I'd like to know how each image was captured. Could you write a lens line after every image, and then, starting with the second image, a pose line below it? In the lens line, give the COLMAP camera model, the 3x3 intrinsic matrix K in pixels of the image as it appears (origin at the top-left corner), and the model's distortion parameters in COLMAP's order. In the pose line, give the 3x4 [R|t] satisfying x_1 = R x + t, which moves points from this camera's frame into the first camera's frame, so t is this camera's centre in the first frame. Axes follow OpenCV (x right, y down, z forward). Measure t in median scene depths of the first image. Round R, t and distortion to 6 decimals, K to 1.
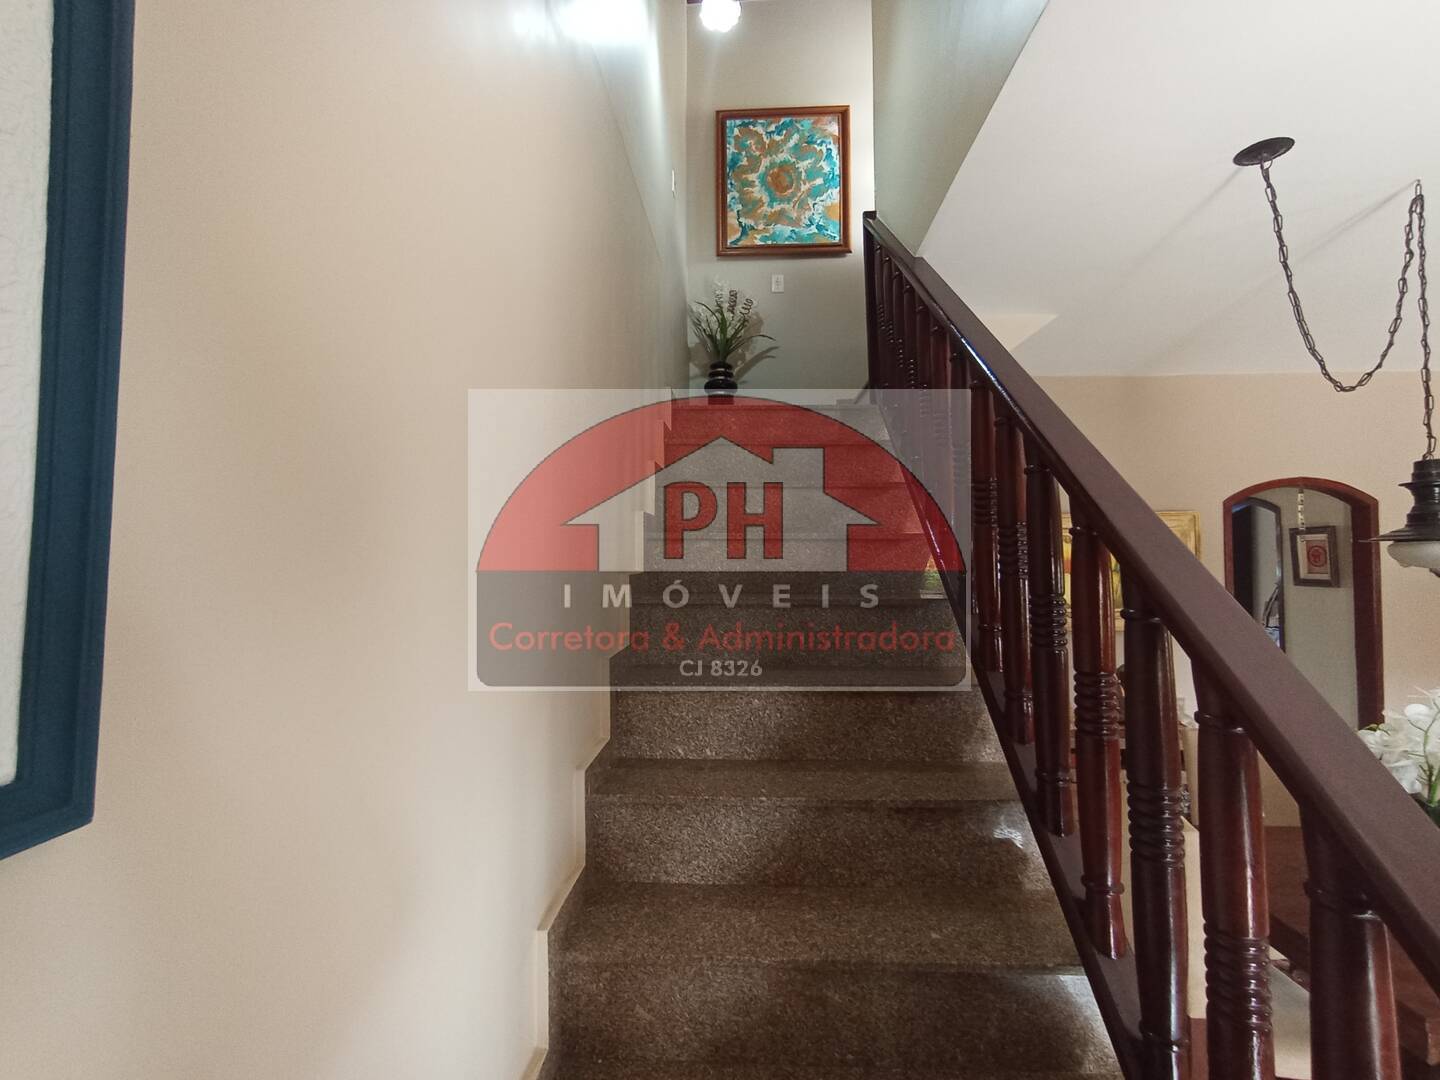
lens RADIAL K [[650.6, 0, 718.7], [0, 650.6, 539.8], [0, 0, 1]] dist [-0.017197, 0.009192]
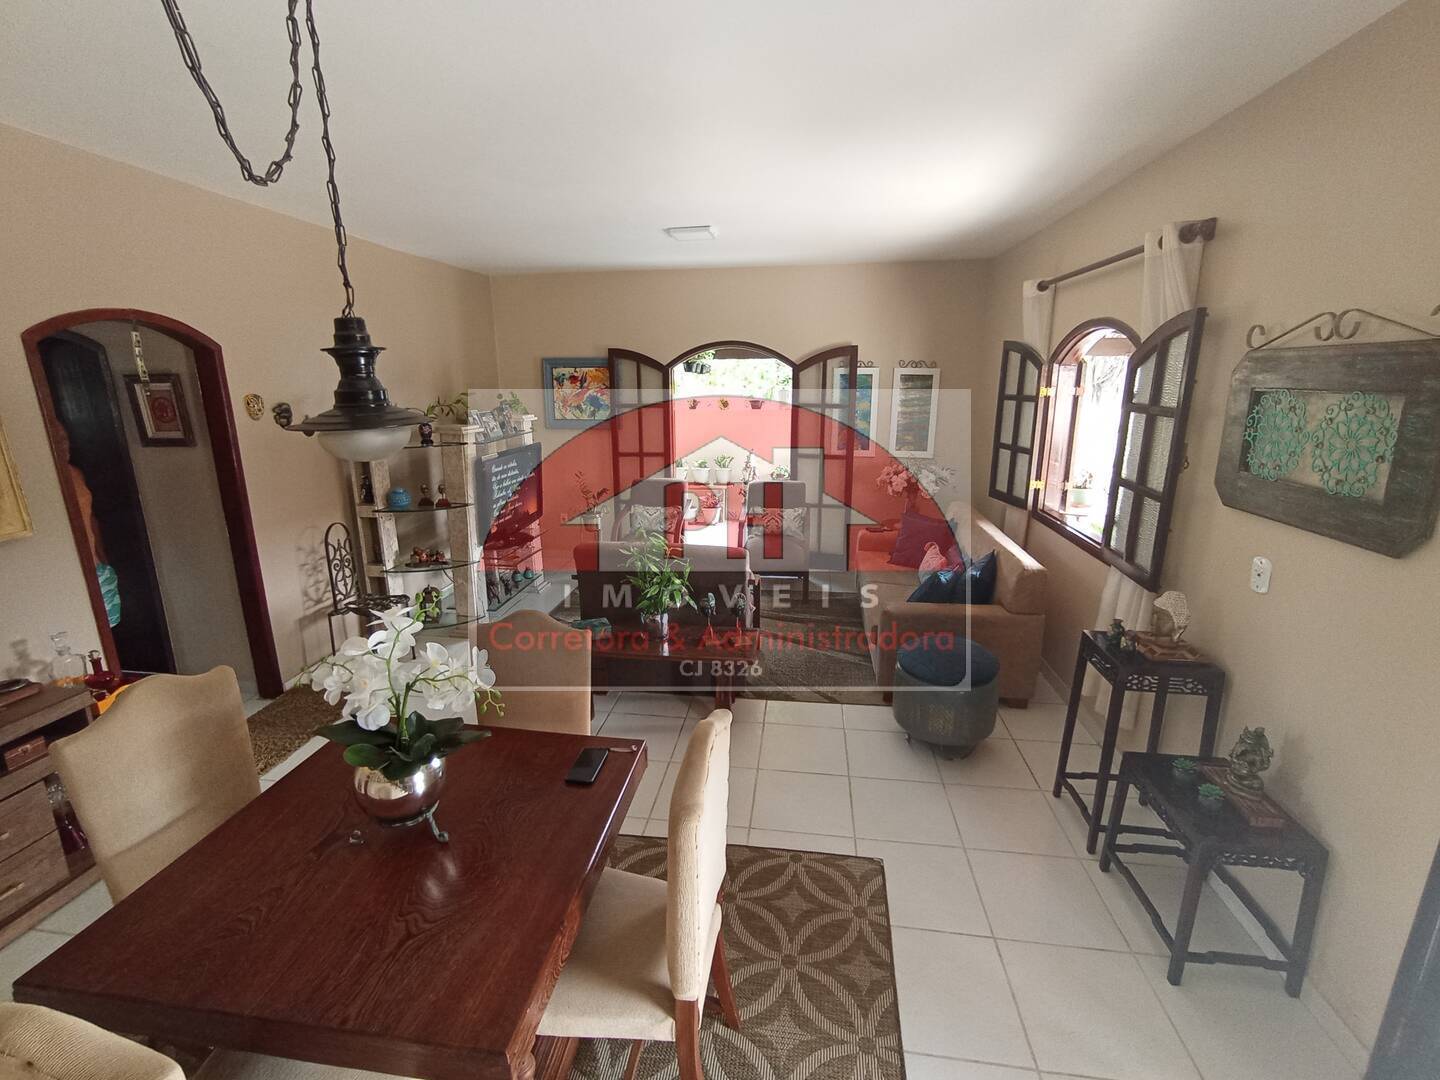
lens RADIAL K [[650.6, 0, 717.6], [0, 650.6, 544.3], [0, 0, 1]] dist [-0.017197, 0.009192]
pose [[0.090922, -0.241003, 0.966256, 0.343789], [-0.025323, 0.969402, 0.244170, -0.062154], [-0.995536, -0.046669, 0.082037, 0.492613]]
